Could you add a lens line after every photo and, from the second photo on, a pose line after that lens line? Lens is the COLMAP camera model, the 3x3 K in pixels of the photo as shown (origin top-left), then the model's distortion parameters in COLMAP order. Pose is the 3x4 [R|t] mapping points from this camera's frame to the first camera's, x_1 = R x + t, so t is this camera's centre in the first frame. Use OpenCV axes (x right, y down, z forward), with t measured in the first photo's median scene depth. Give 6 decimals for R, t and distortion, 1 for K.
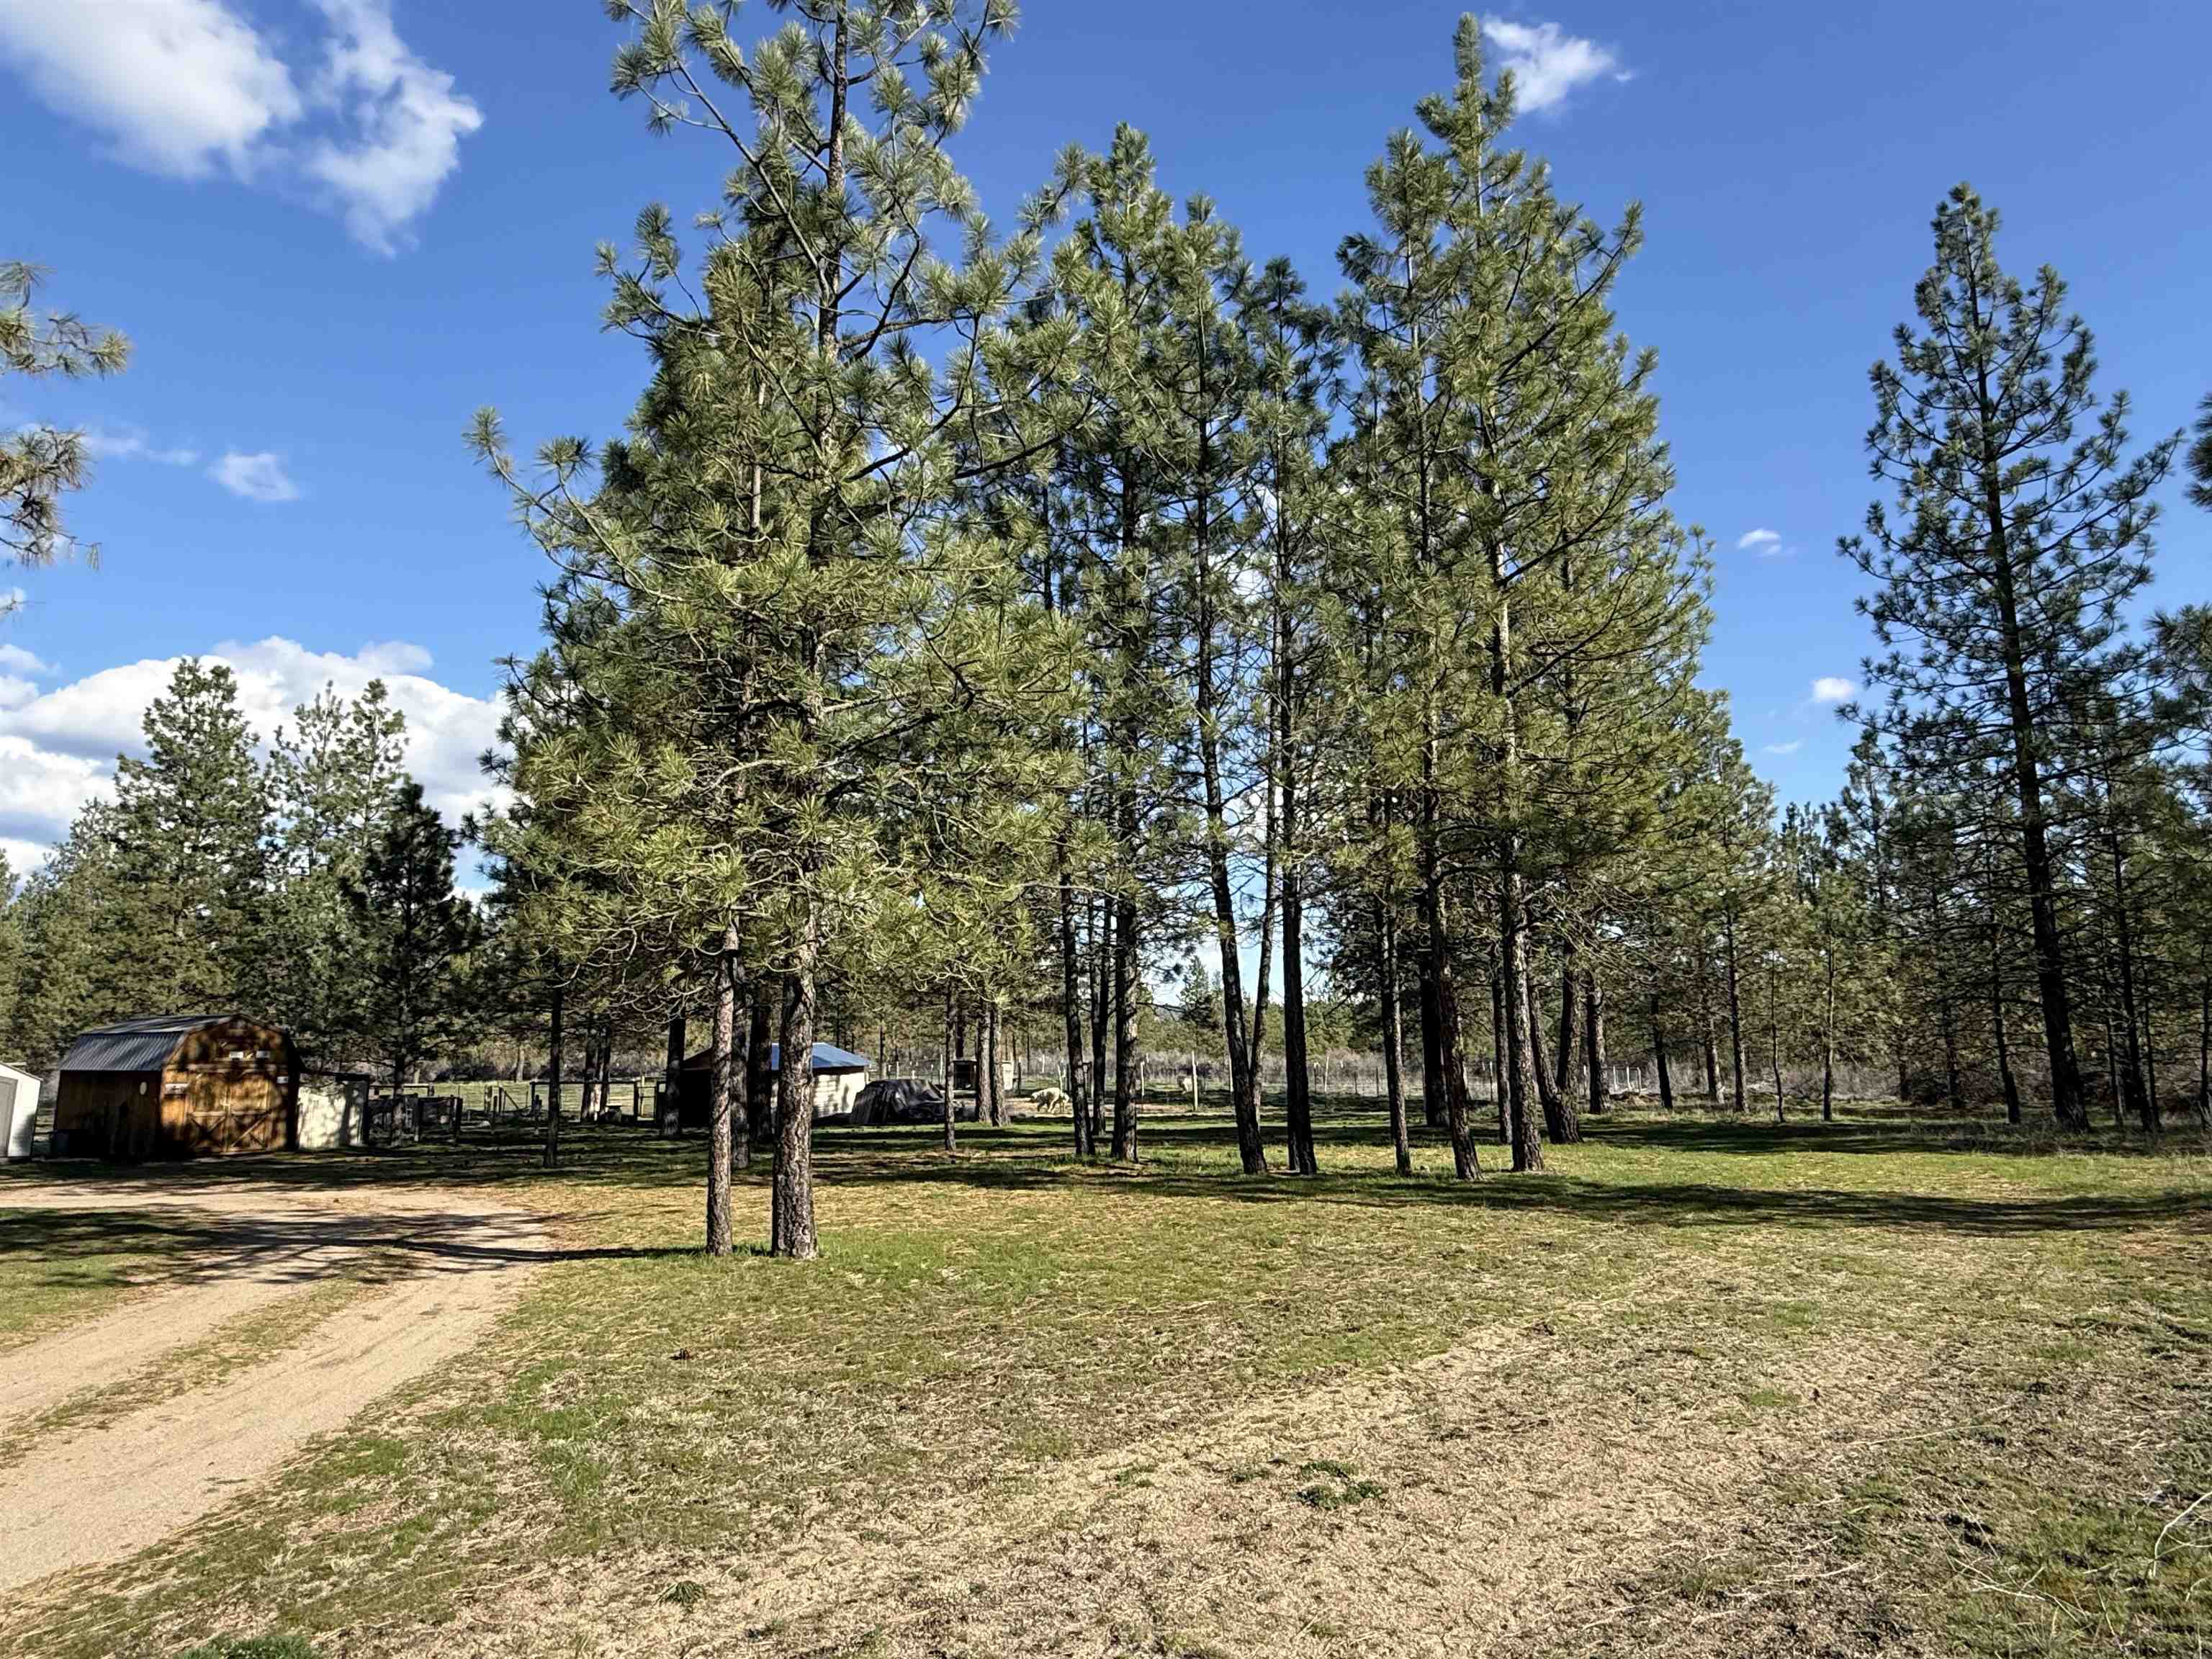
lens RADIAL K [[1331.6, 0, 1112.7], [0, 1331.6, 838.2], [0, 0, 1]] dist [0.002745, 0.002754]
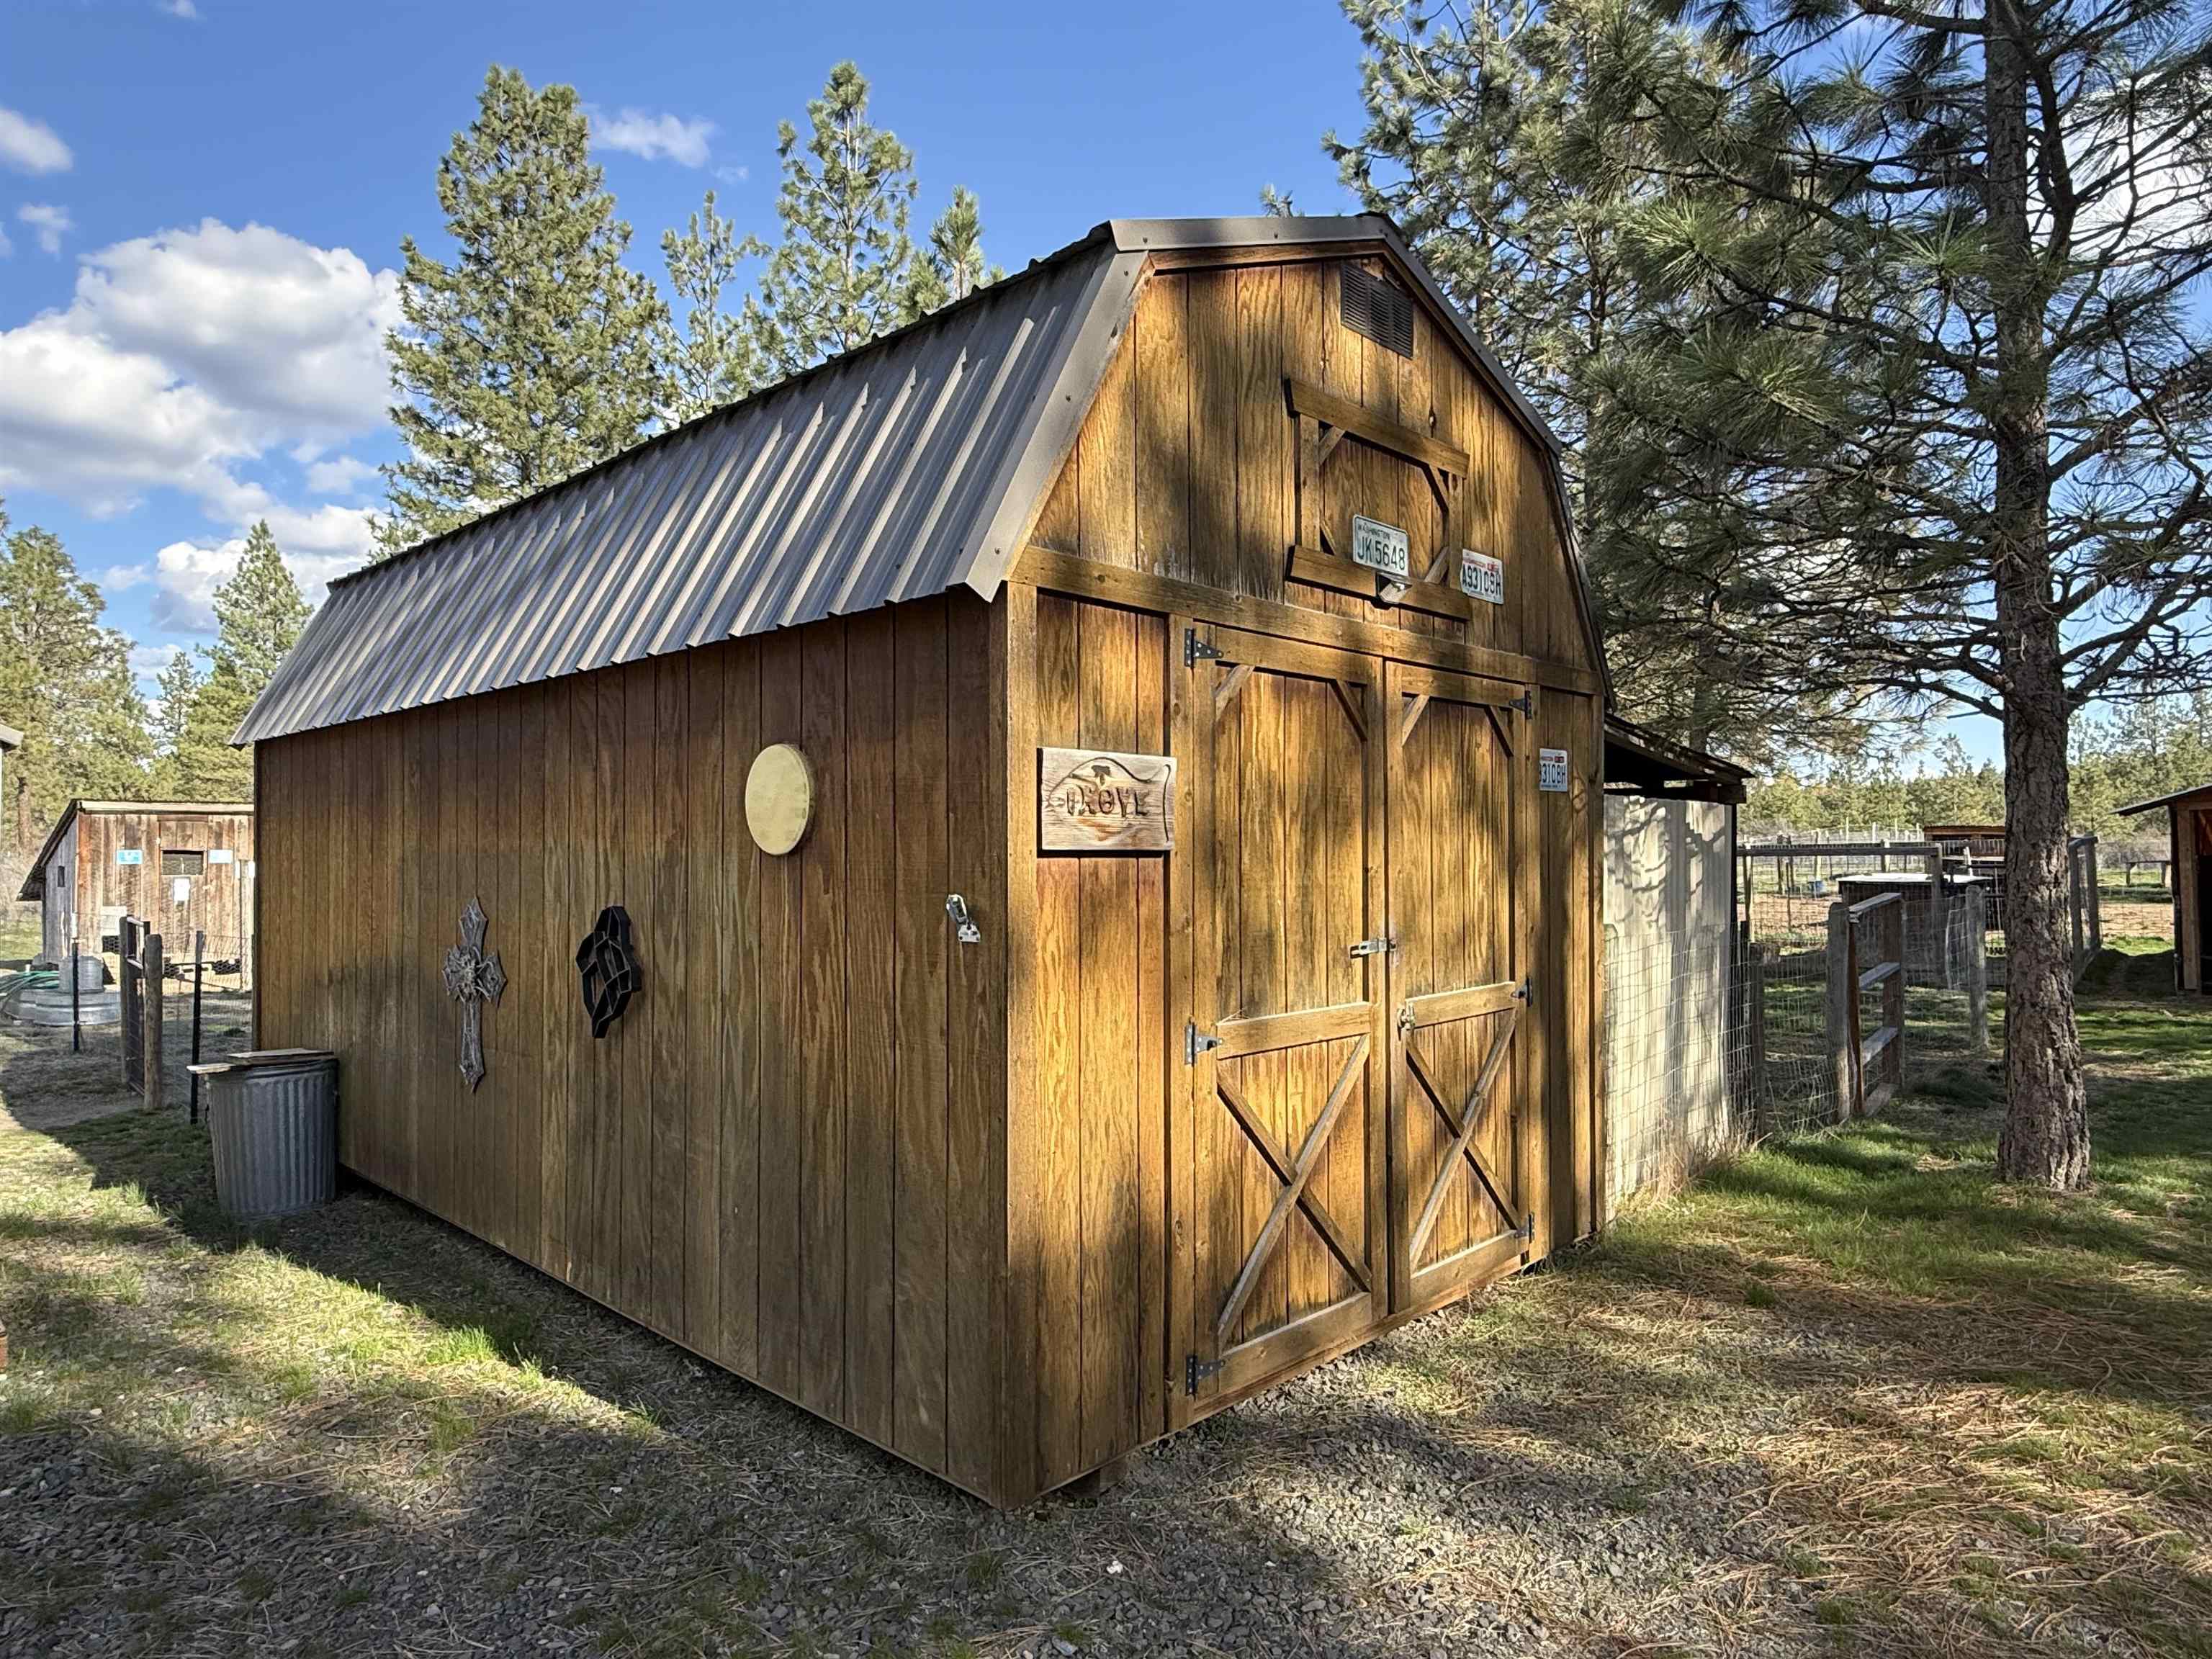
lens RADIAL K [[1331.6, 0, 1112.7], [0, 1331.6, 838.2], [0, 0, 1]] dist [0.002745, 0.002754]
pose [[0.984838, 0.016508, -0.172692, -0.649363], [0.010066, 0.988347, 0.151886, 0.163584], [0.173187, -0.151321, 0.973195, 0.870838]]
